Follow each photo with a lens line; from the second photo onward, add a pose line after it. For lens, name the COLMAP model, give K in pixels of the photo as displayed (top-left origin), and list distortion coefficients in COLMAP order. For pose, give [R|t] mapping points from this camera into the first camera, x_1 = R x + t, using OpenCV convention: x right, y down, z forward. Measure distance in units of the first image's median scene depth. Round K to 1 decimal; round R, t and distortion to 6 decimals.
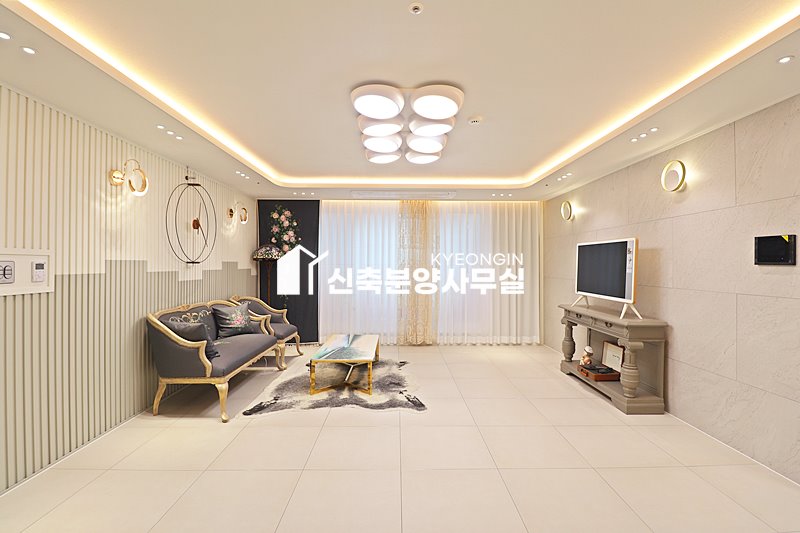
lens RADIAL K [[368.7, 0, 402.9], [0, 368.7, 263.7], [0, 0, 1]] dist [-0.005550, -0.010448]
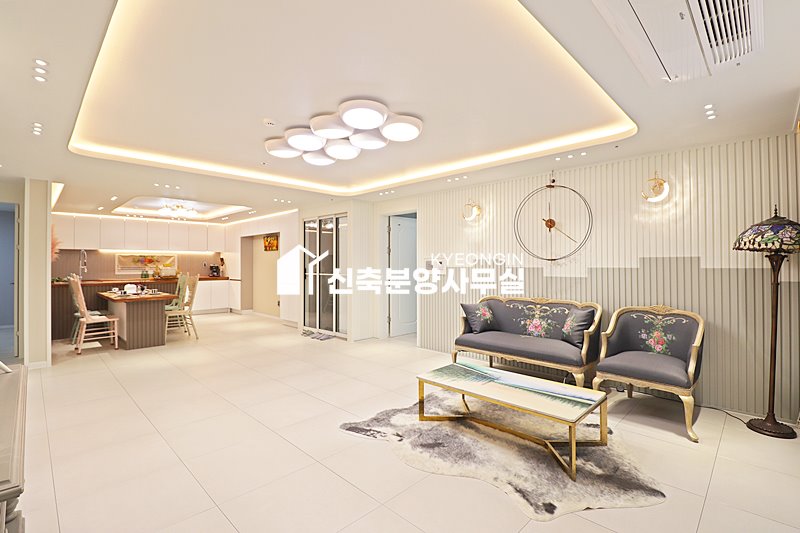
lens RADIAL K [[368.7, 0, 403.7], [0, 368.7, 263.3], [0, 0, 1]] dist [-0.005550, -0.010448]
pose [[-0.709033, -0.002169, -0.705172, 0.475545], [0.001106, 0.999991, -0.004188, 0.010466], [0.705174, -0.003749, -0.709024, 1.439839]]
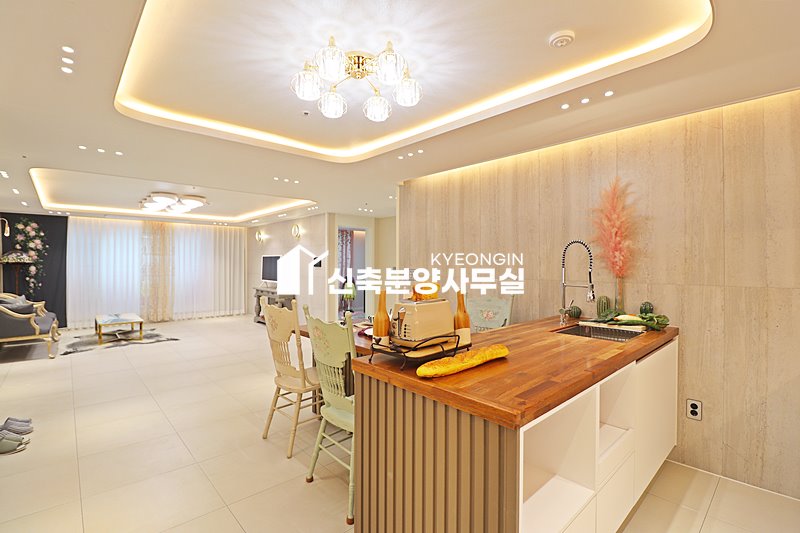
lens RADIAL K [[368.7, 0, 404.5], [0, 368.7, 262.4], [0, 0, 1]] dist [-0.005550, -0.010448]
pose [[0.744076, -0.000923, 0.668094, -0.300594], [0.000725, 1.000000, 0.000575, -0.019192], [-0.668095, 0.000057, 0.744076, -1.071147]]
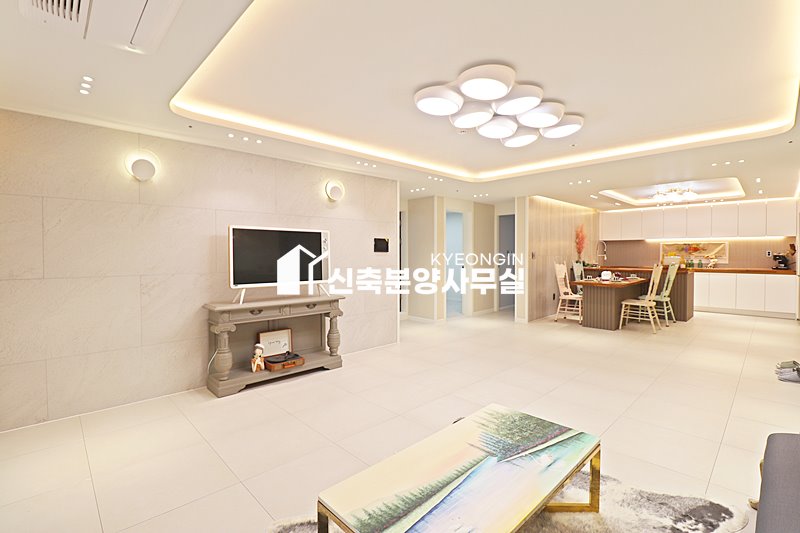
lens RADIAL K [[368.7, 0, 402.3], [0, 368.7, 259.8], [0, 0, 1]] dist [-0.005550, -0.010448]
pose [[-0.685663, -0.014462, 0.727775, -0.391842], [-0.000316, 0.999808, 0.019570, 0.004598], [-0.727919, 0.013189, -0.685536, 1.413484]]
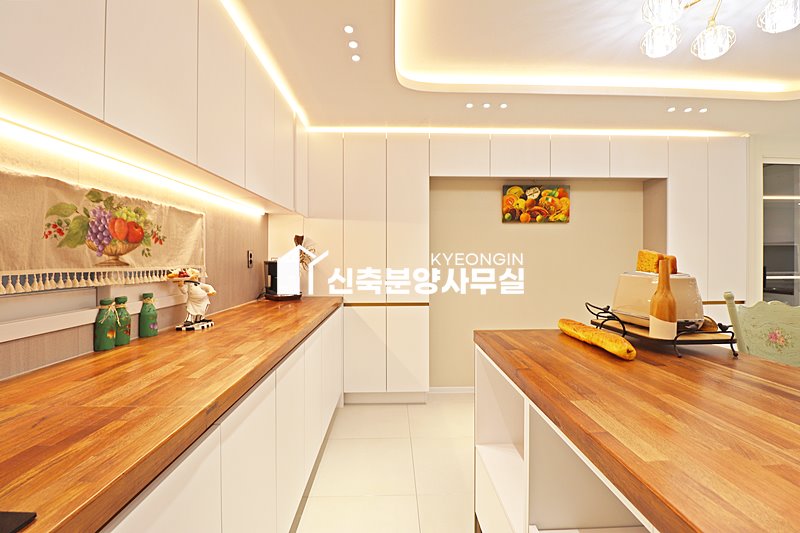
lens RADIAL K [[368.7, 0, 397.5], [0, 368.7, 265.6], [0, 0, 1]] dist [-0.005550, -0.010448]
pose [[0.006428, 0.016720, -0.999840, 0.352470], [0.002217, 0.999858, 0.016734, 0.010924], [0.999977, -0.002324, 0.006390, -1.013970]]
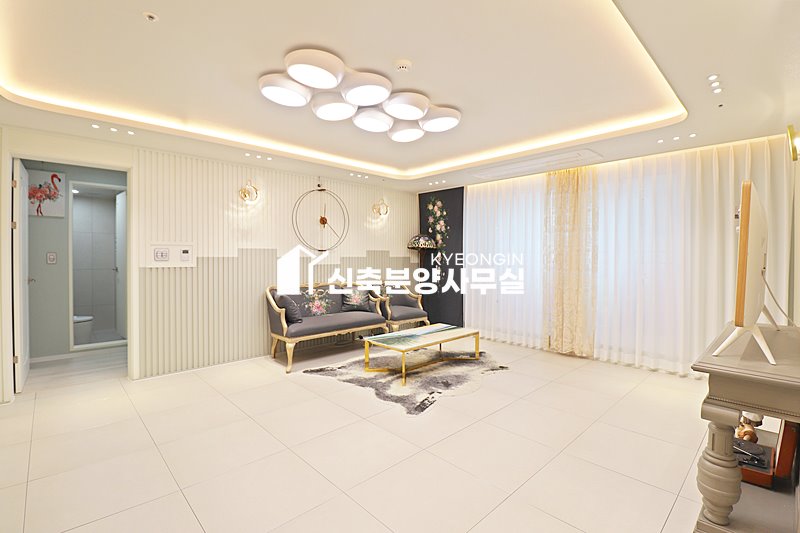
lens RADIAL K [[368.7, 0, 402.1], [0, 368.7, 260.5], [0, 0, 1]] dist [-0.005550, -0.010448]
pose [[0.679258, 0.006508, -0.733871, 0.565228], [0.001373, 0.999948, 0.010138, 0.018712], [0.733898, -0.007894, 0.679214, 0.323814]]
